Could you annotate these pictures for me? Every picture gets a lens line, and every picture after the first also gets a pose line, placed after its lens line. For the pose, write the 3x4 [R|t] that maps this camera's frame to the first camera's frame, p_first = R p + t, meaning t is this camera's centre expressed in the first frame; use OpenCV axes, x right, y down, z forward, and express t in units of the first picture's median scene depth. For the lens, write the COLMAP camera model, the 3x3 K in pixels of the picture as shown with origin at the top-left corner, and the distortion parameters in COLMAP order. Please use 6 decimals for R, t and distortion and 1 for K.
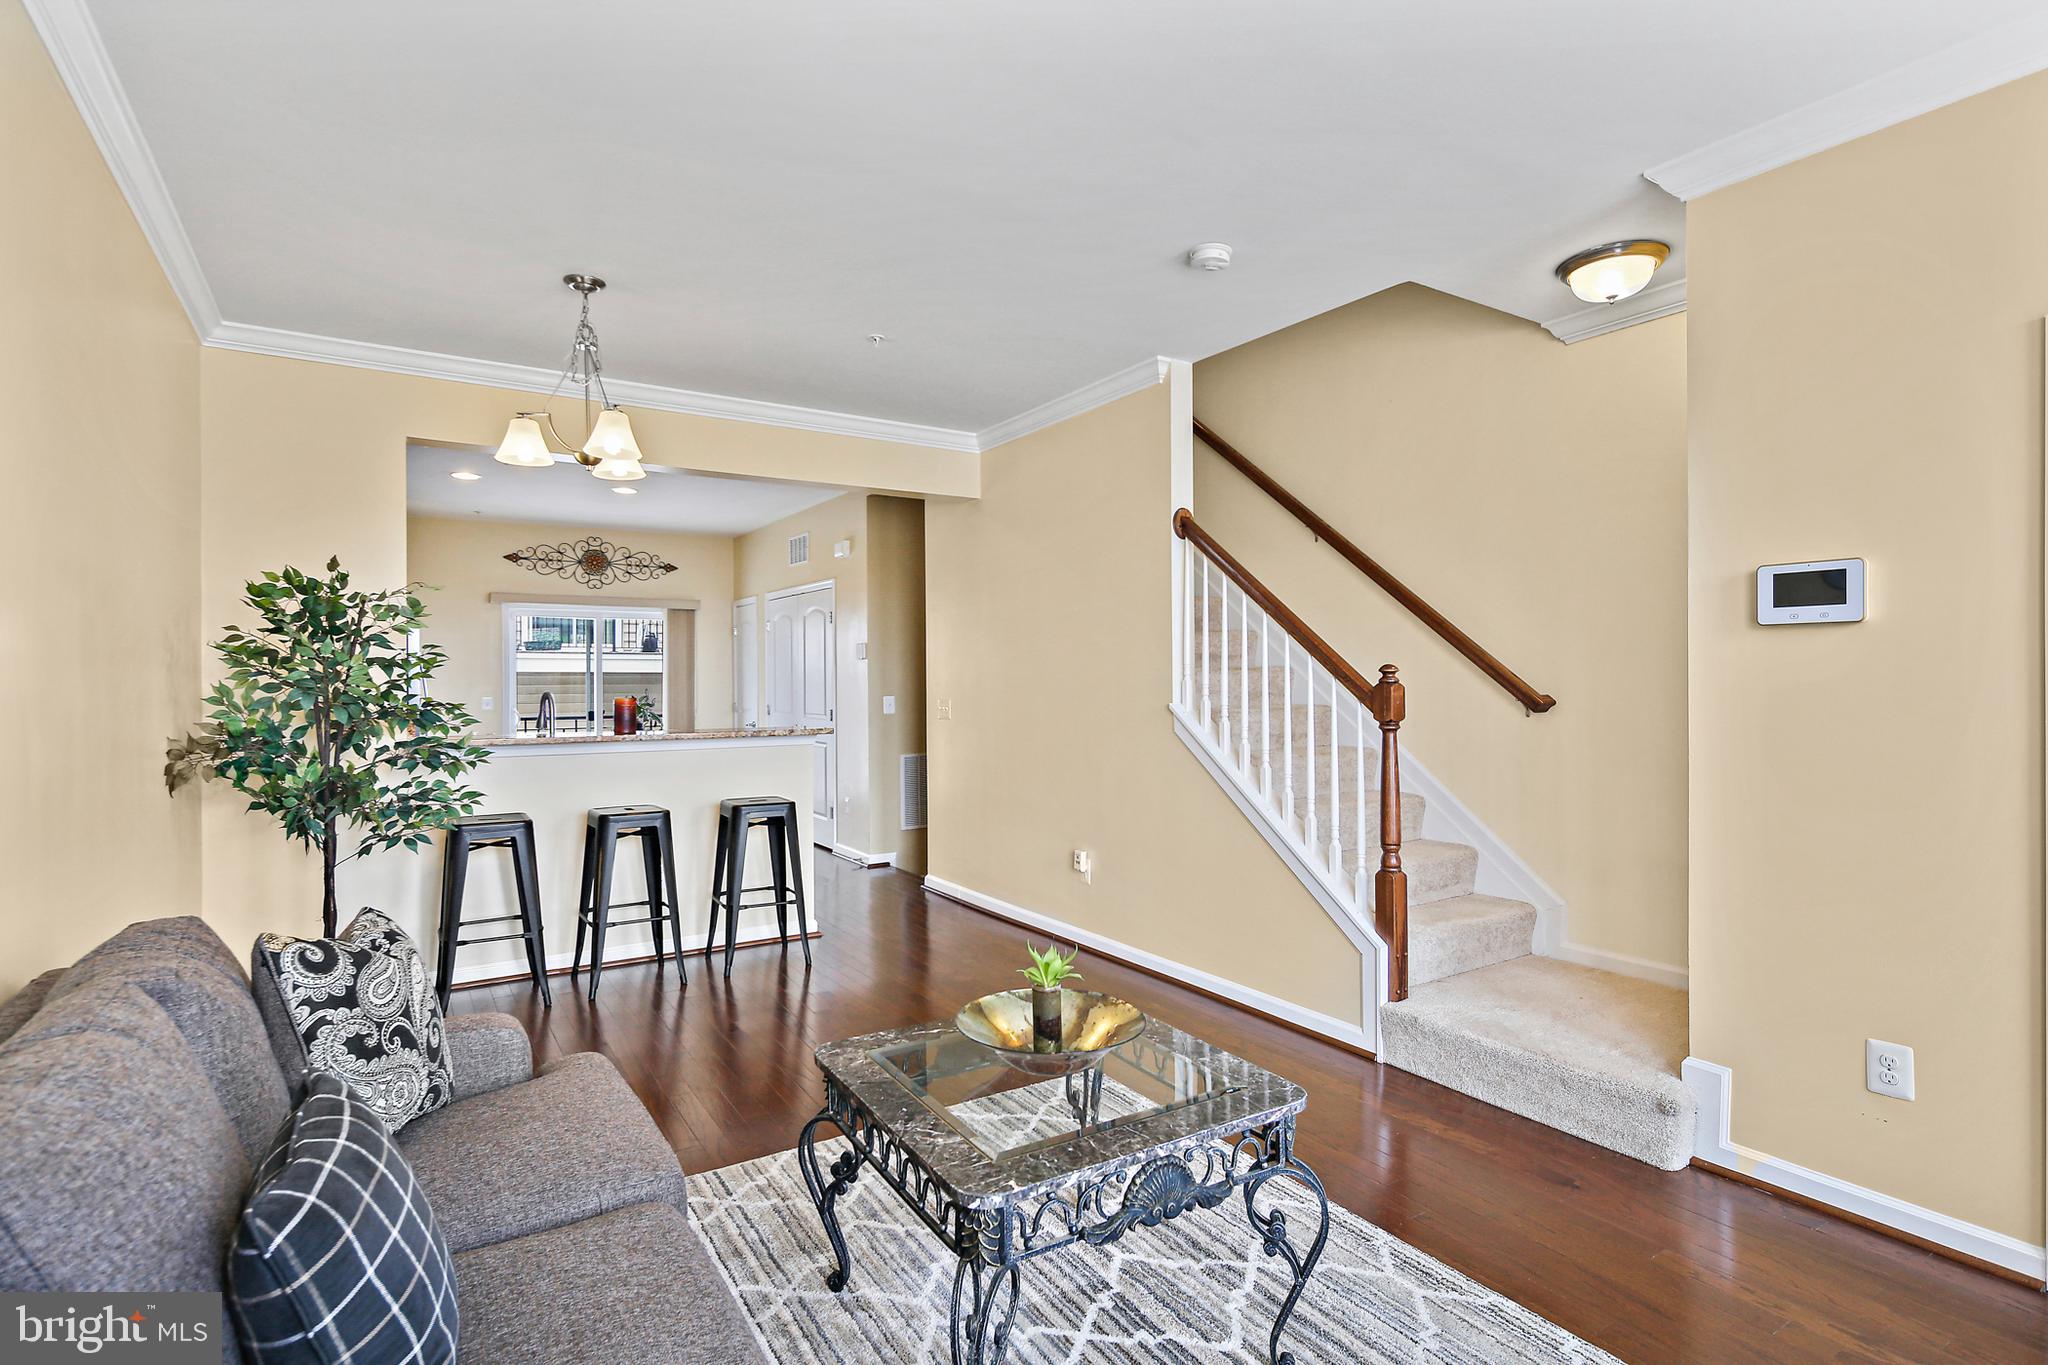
lens RADIAL K [[1001.4, 0, 1024.9], [0, 1001.4, 684.4], [0, 0, 1]] dist [0.001089, -0.001530]
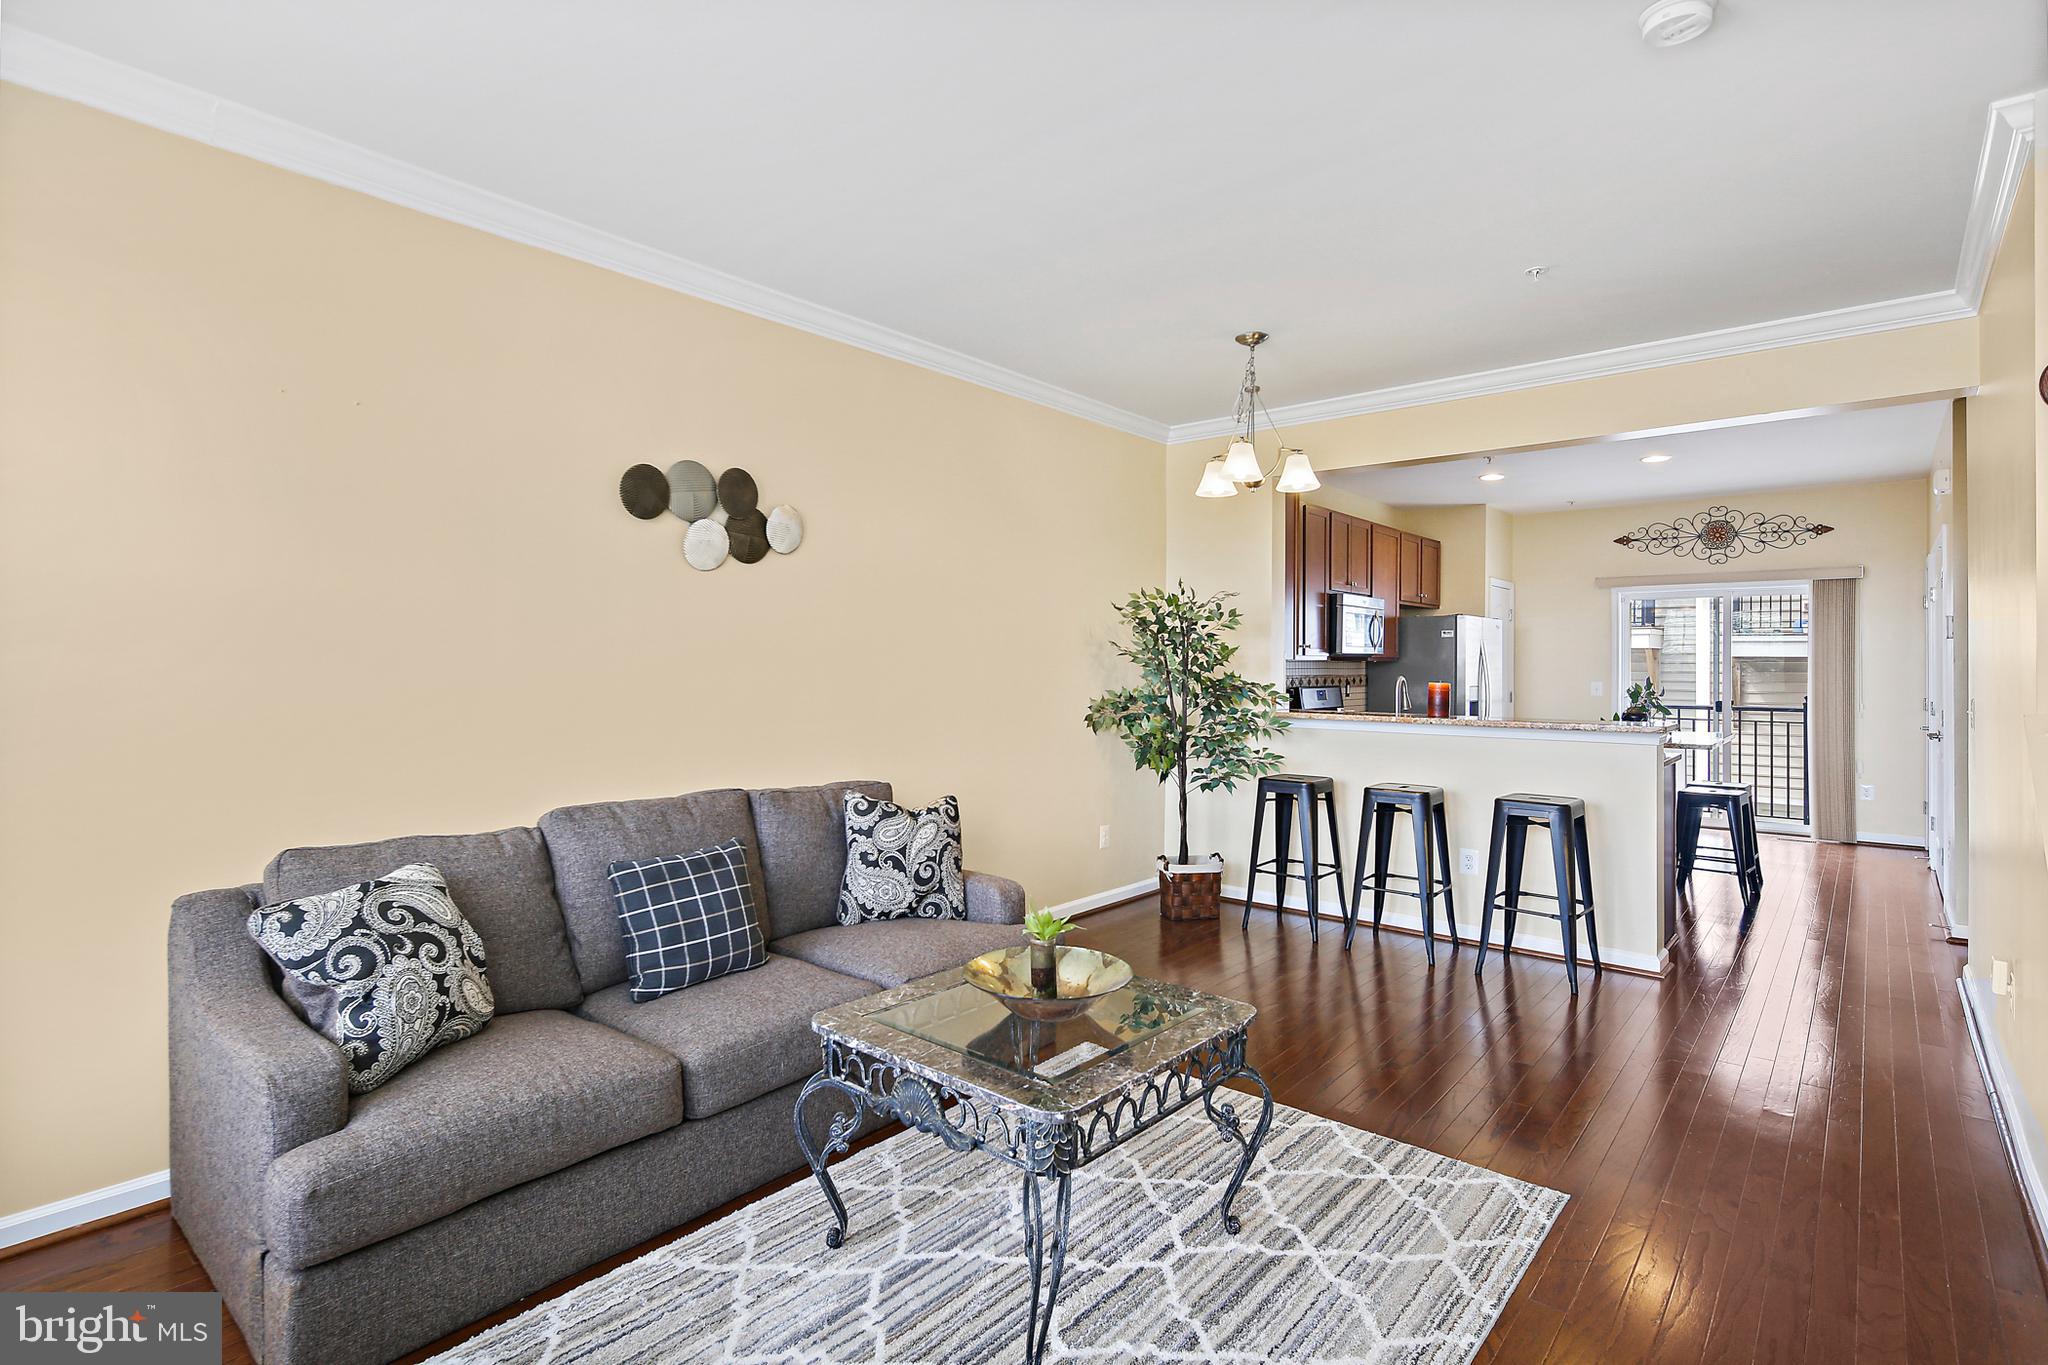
lens RADIAL K [[999.9, 0, 1021.8], [0, 999.9, 662.9], [0, 0, 1]] dist [0.000321, -0.000538]
pose [[0.290384, 0.004114, -0.956901, 0.475320], [-0.010136, 0.999948, 0.001223, -0.004253], [0.956856, 0.009344, 0.290411, 0.285123]]
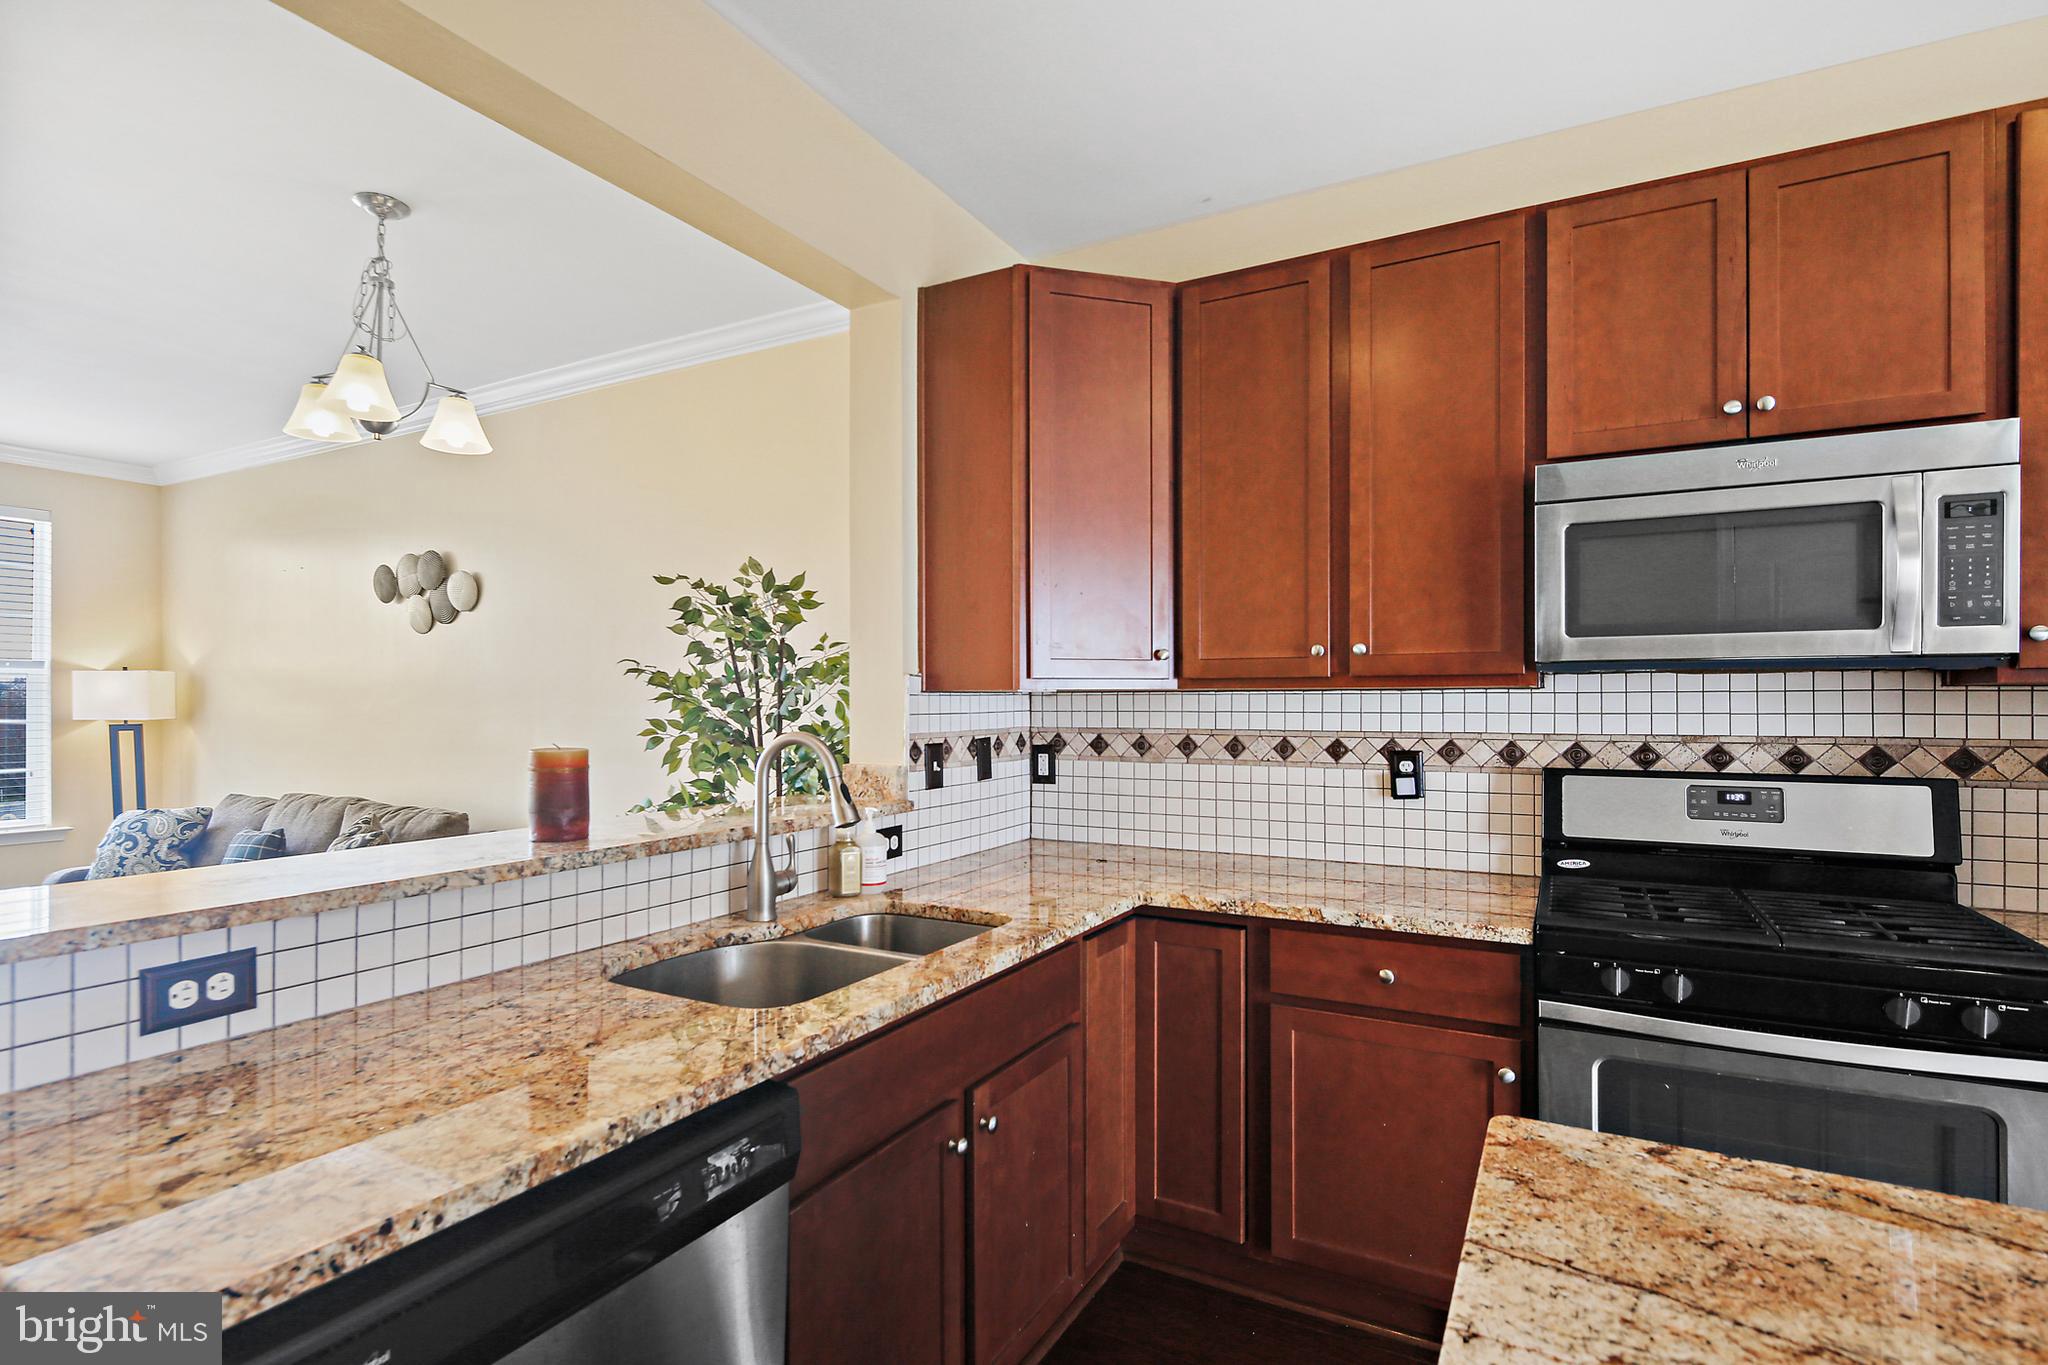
lens RADIAL K [[996.9, 0, 1023.3], [0, 996.9, 702.5], [0, 0, 1]] dist [0.008185, -0.006898]
pose [[-0.877648, 0.003992, -0.479289, -0.378897], [0.001344, 0.999982, 0.005868, -0.006475], [0.479303, 0.004506, -0.877638, 1.439036]]
